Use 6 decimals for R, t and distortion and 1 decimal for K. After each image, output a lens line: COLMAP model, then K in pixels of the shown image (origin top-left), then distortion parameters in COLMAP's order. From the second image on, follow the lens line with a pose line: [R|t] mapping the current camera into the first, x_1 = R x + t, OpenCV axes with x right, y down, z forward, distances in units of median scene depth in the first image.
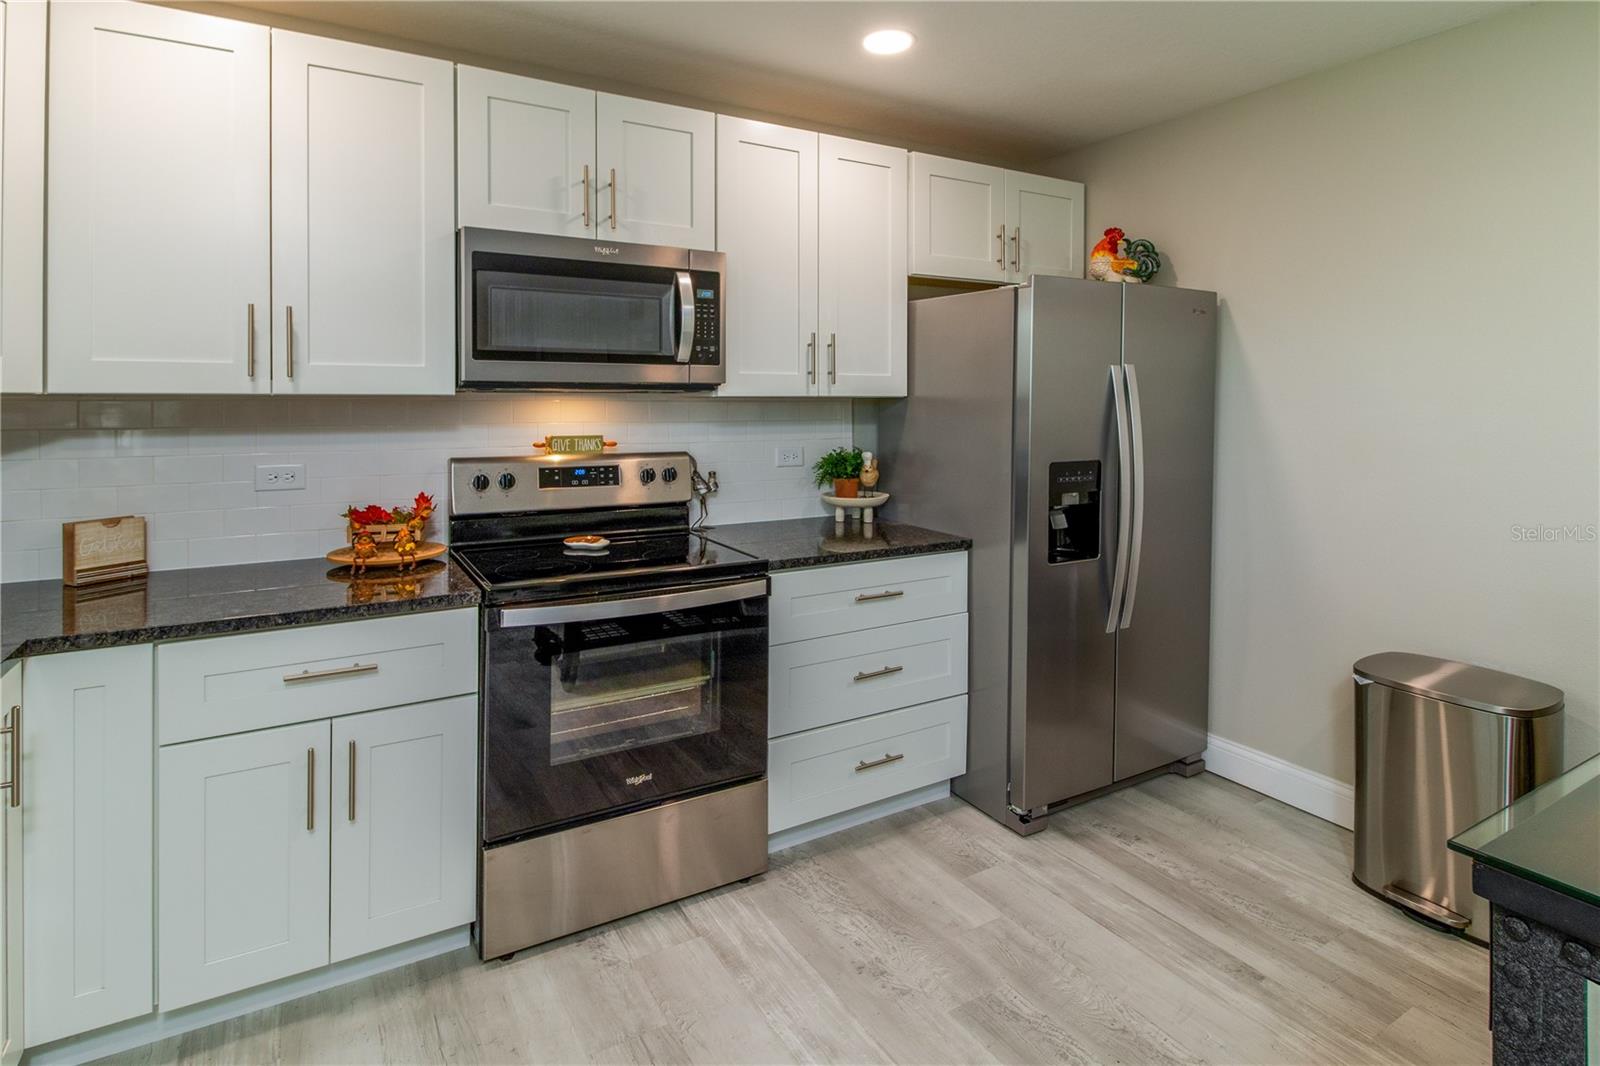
lens RADIAL K [[861.8, 0, 861.6], [0, 861.8, 398.0], [0, 0, 1]] dist [-0.014050, -0.003897]
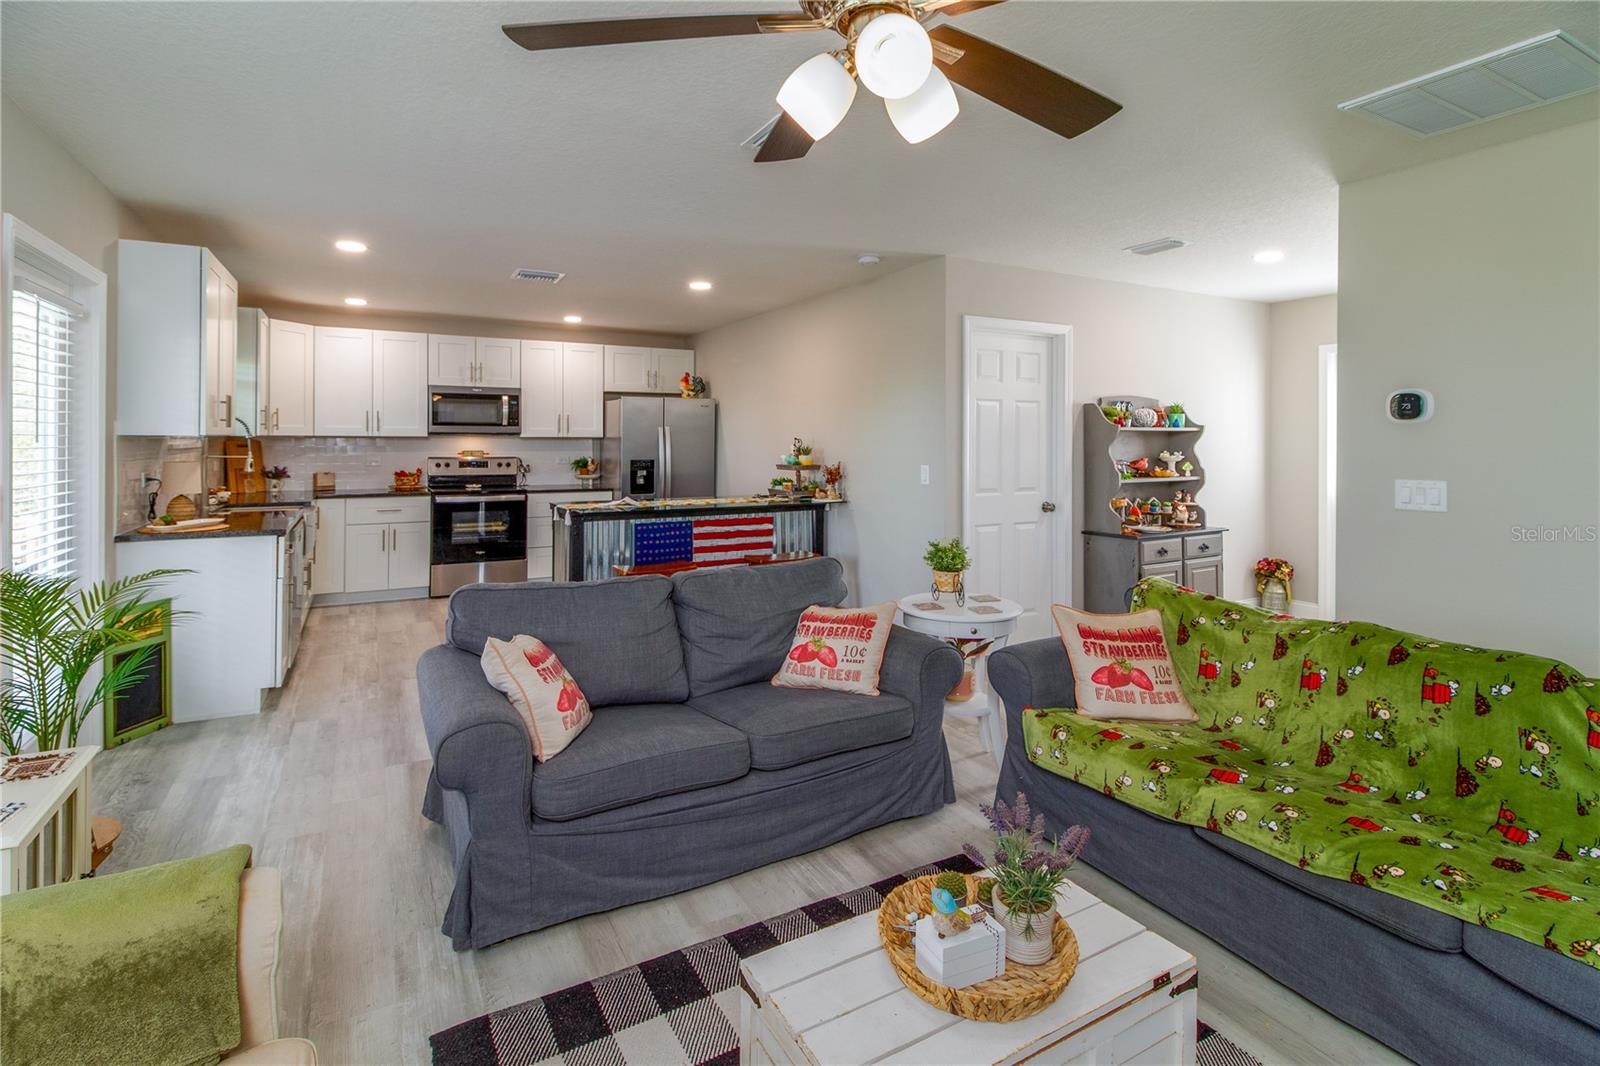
lens RADIAL K [[752.1, 0, 805.9], [0, 752.1, 439.8], [0, 0, 1]] dist [0.010987, 0.000309]
pose [[0.997443, 0.001802, -0.071444, 1.044561], [-0.001705, 0.999998, 0.001426, 0.002073], [0.071446, -0.001300, 0.997444, -1.571680]]
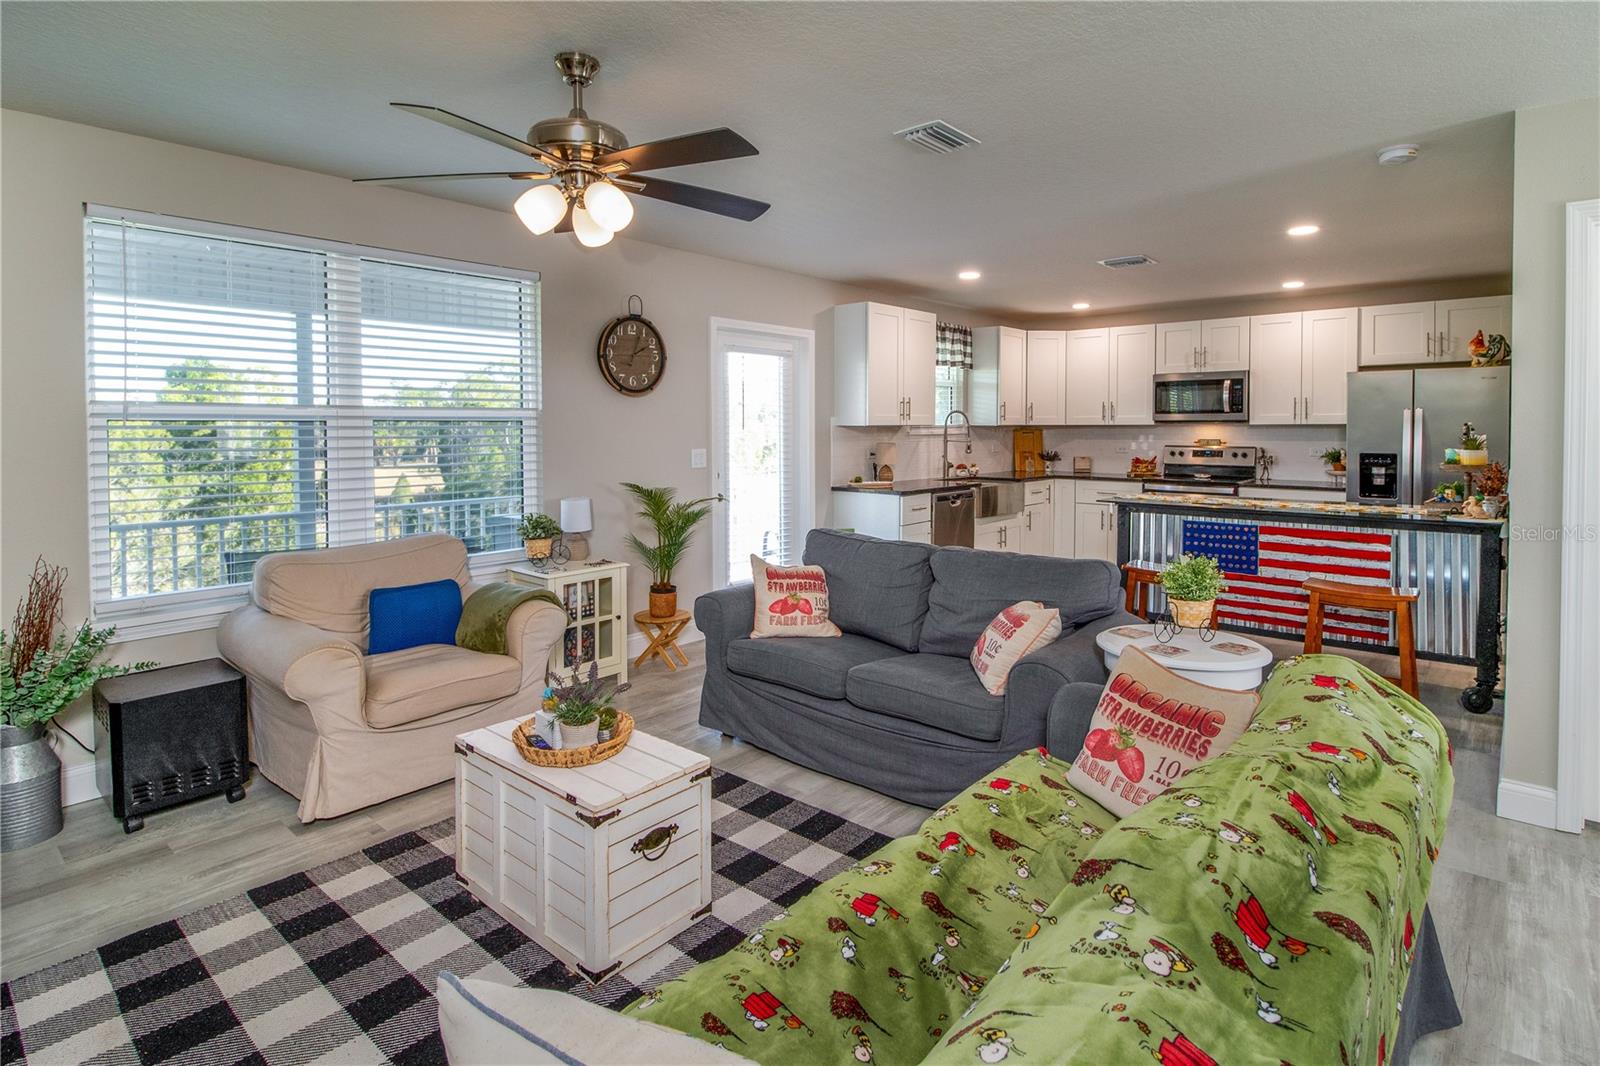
lens RADIAL K [[861.8, 0, 818.0], [0, 861.8, 455.7], [0, 0, 1]] dist [-0.014050, -0.003897]
pose [[0.260721, 0.029059, -0.964977, 2.153425], [0.002697, 0.999521, 0.030828, 0.008444], [0.965411, -0.010640, 0.260517, -1.005648]]
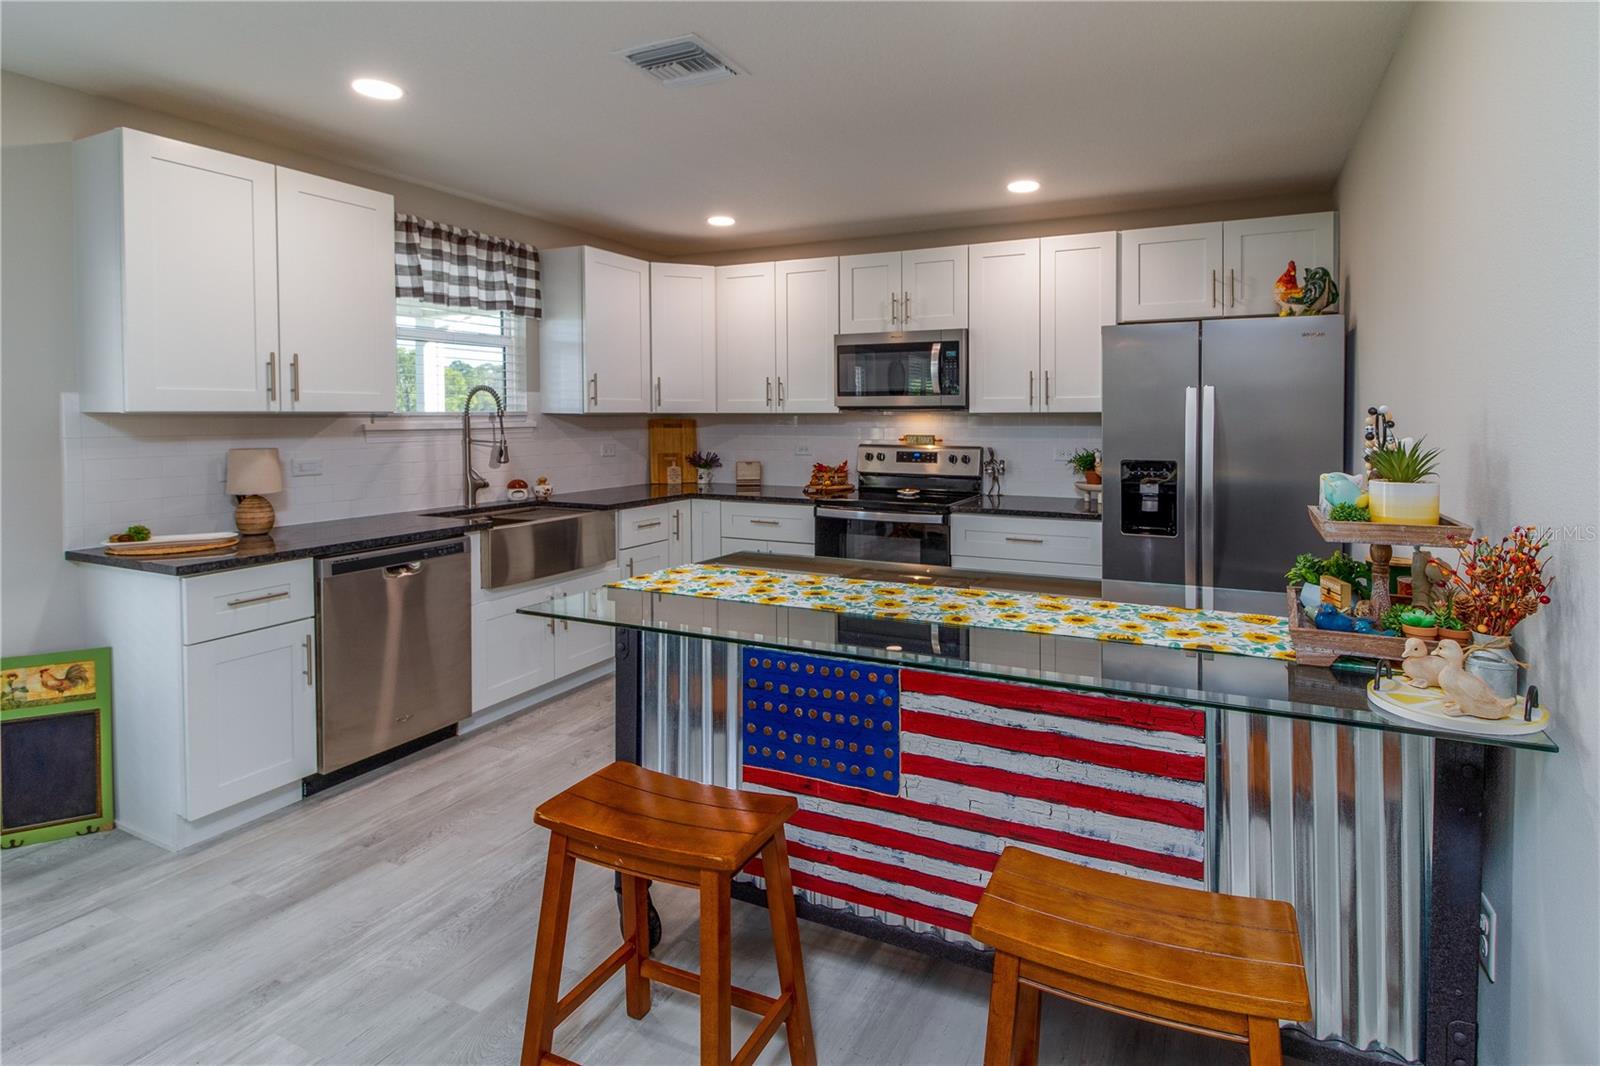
lens RADIAL K [[810.0, 0, 903.5], [0, 810.0, 438.6], [0, 0, 1]] dist [-0.001509, -0.001385]
pose [[0.539813, 0.020865, -0.841526, 1.179611], [0.001858, 0.999661, 0.025978, 0.006828], [0.841783, -0.015586, 0.539592, 0.042541]]
